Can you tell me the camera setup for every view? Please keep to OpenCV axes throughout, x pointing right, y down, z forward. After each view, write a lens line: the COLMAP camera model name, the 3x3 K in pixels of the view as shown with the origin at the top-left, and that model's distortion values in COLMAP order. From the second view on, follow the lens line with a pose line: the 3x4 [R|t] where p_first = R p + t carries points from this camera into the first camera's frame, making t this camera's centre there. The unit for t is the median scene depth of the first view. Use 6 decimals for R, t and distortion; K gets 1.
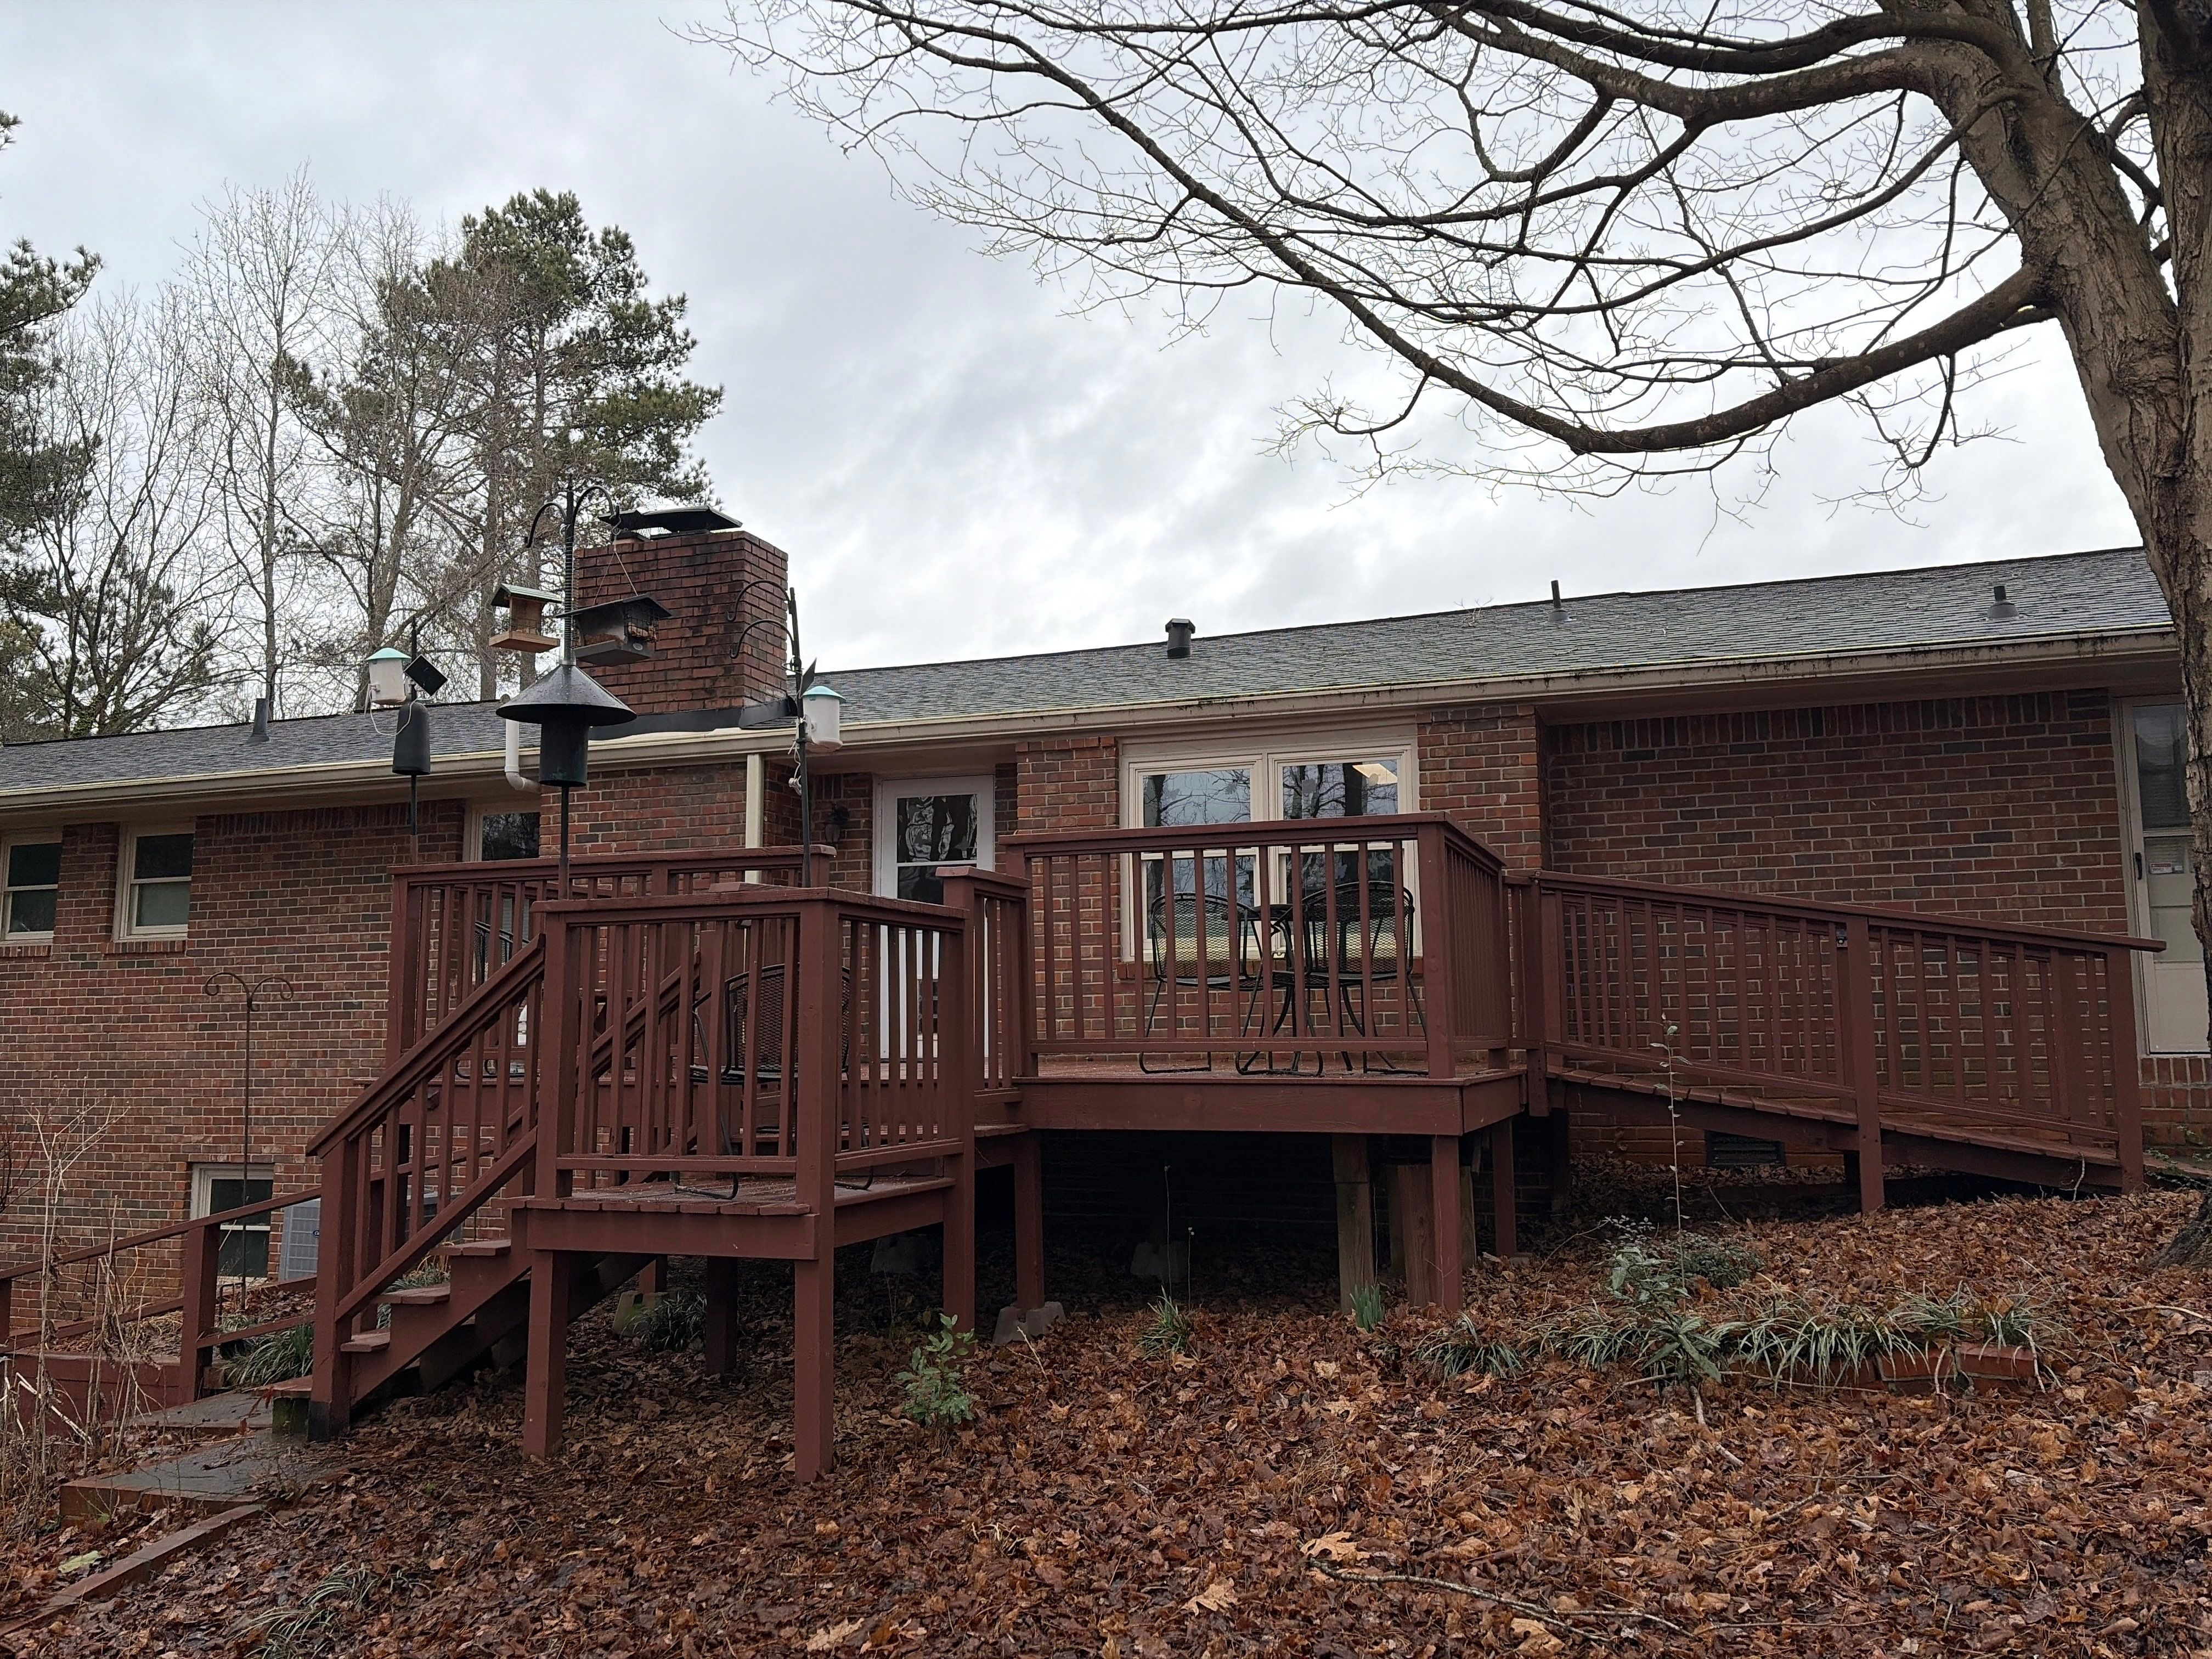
lens RADIAL K [[1635.5, 0, 1106.0], [0, 1635.5, 829.5], [0, 0, 1]] dist [0.043103, -0.000998]
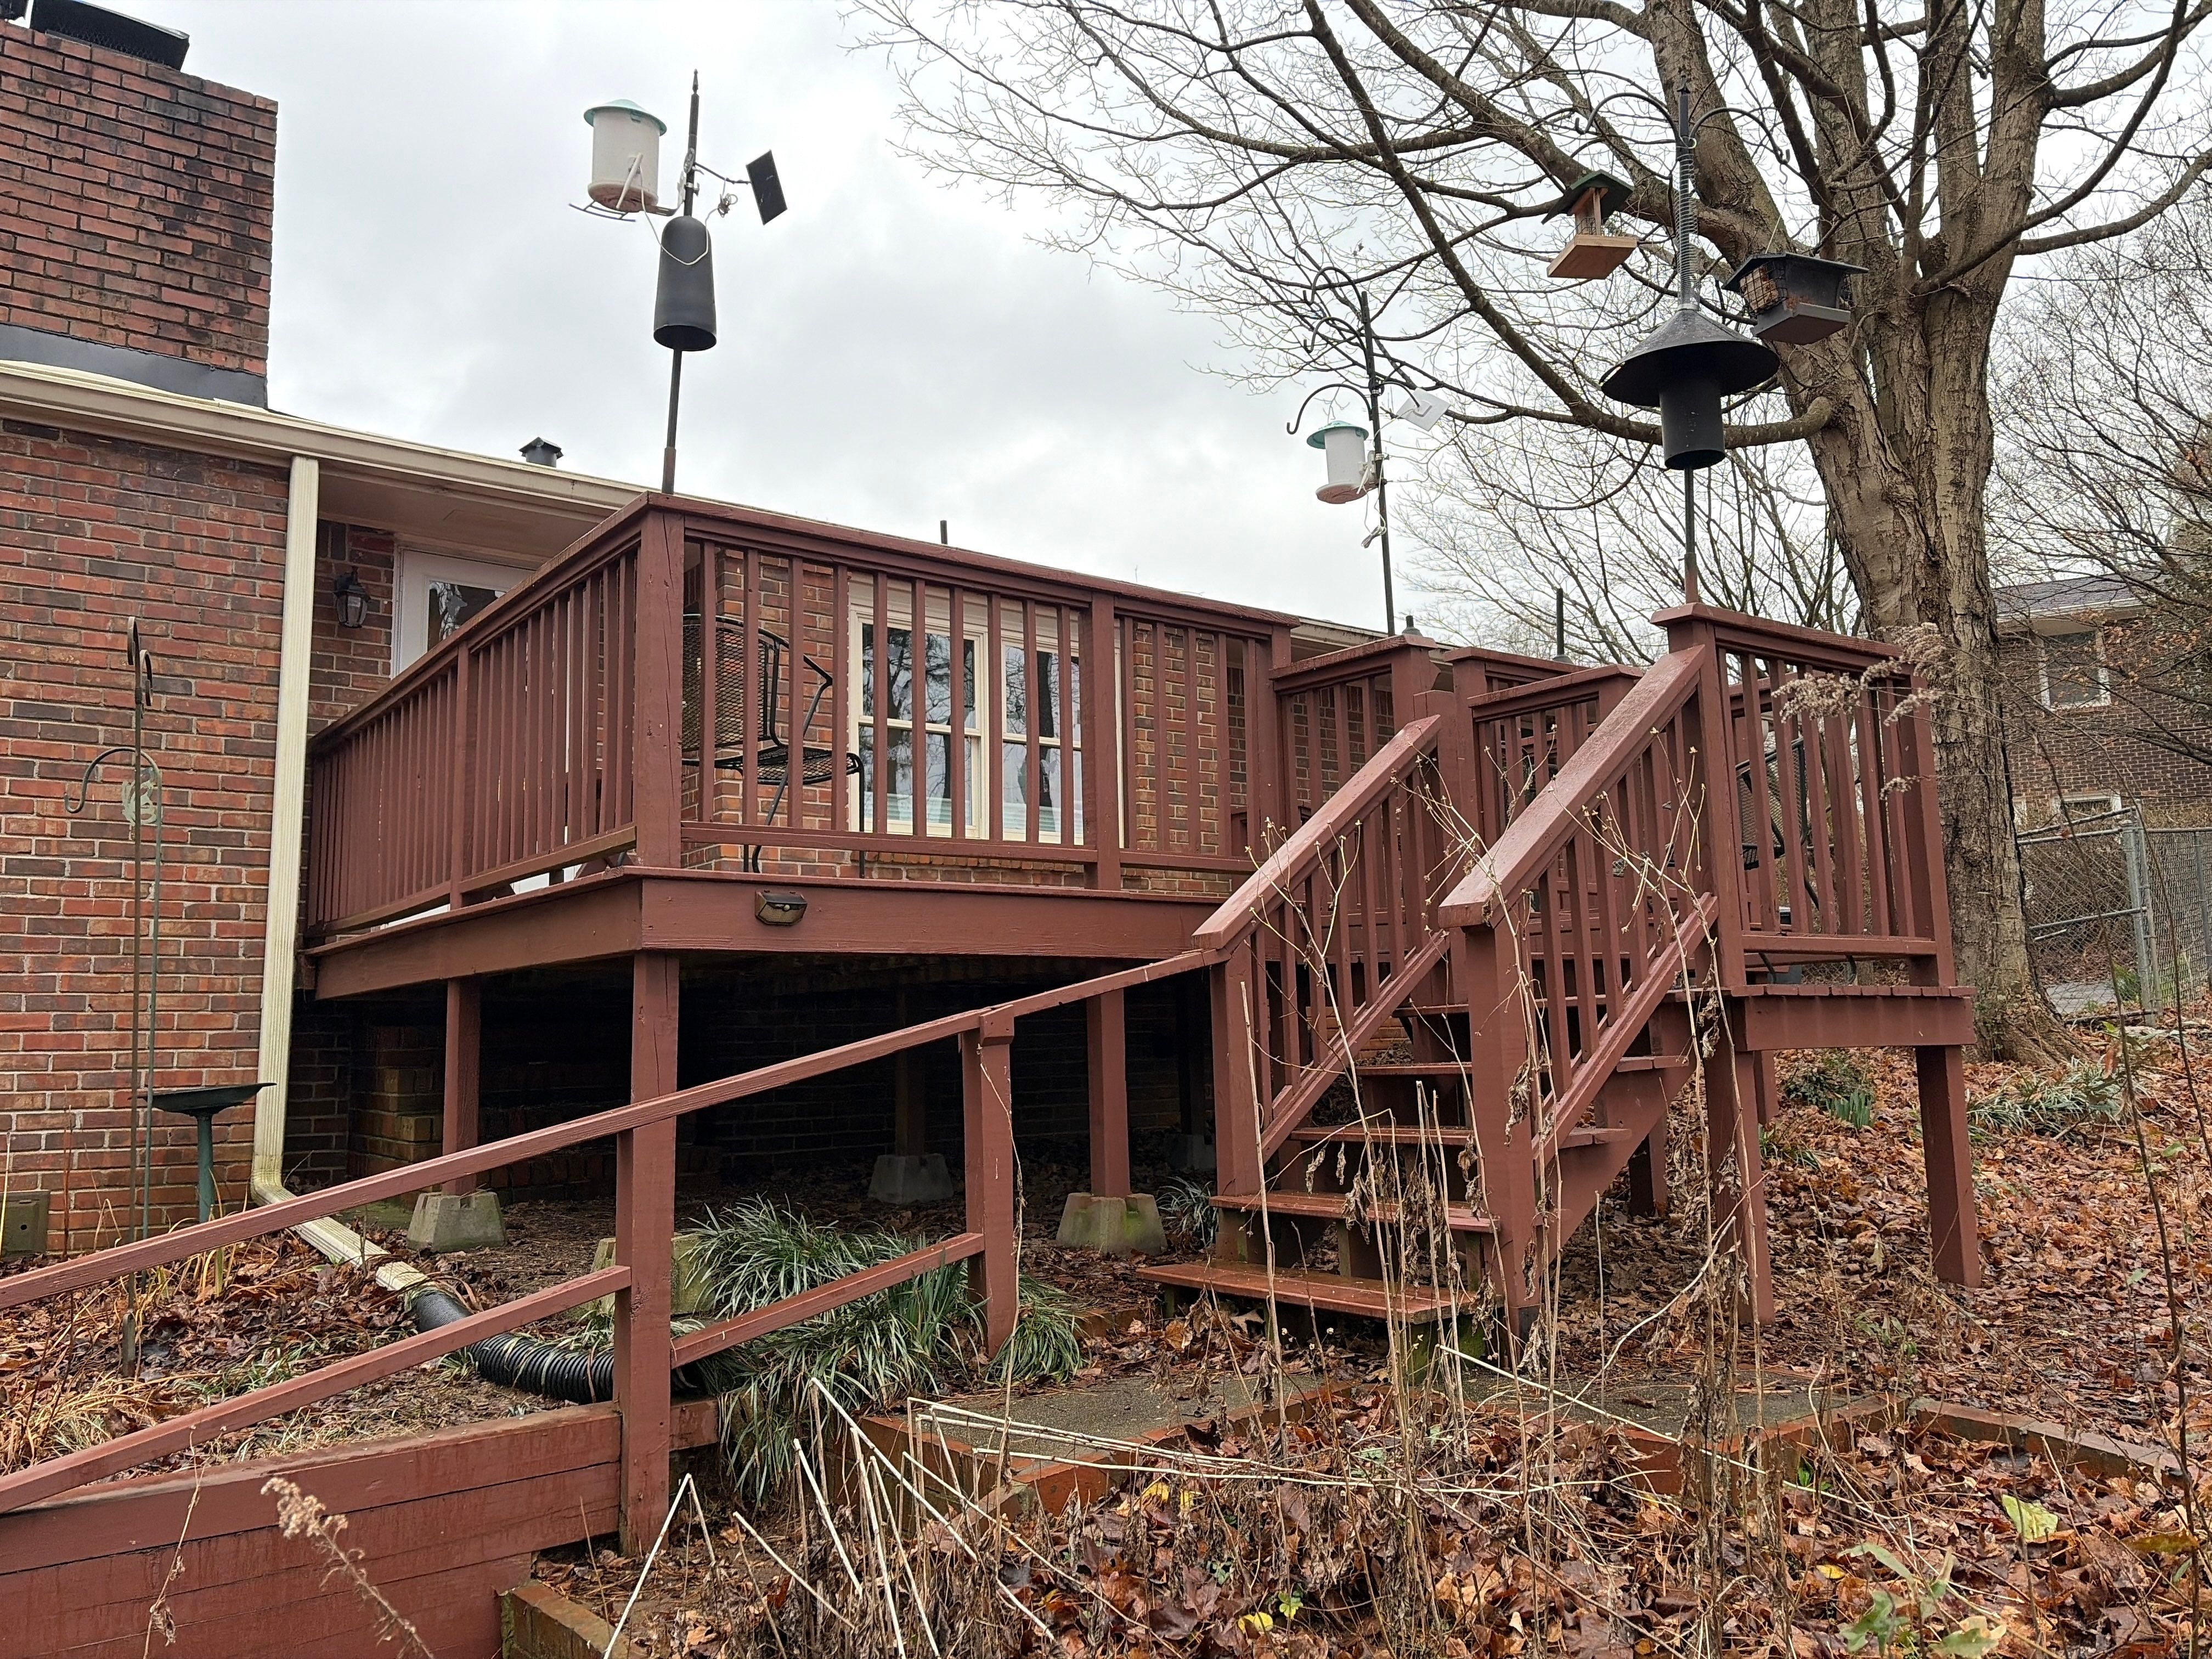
lens RADIAL K [[1635.5, 0, 1106.0], [0, 1635.5, 829.5], [0, 0, 1]] dist [0.043103, -0.000998]
pose [[0.547759, 0.101005, 0.830517, -0.555907], [-0.074919, 0.994619, -0.071551, 0.115283], [-0.833275, -0.023029, 0.552378, 0.395140]]
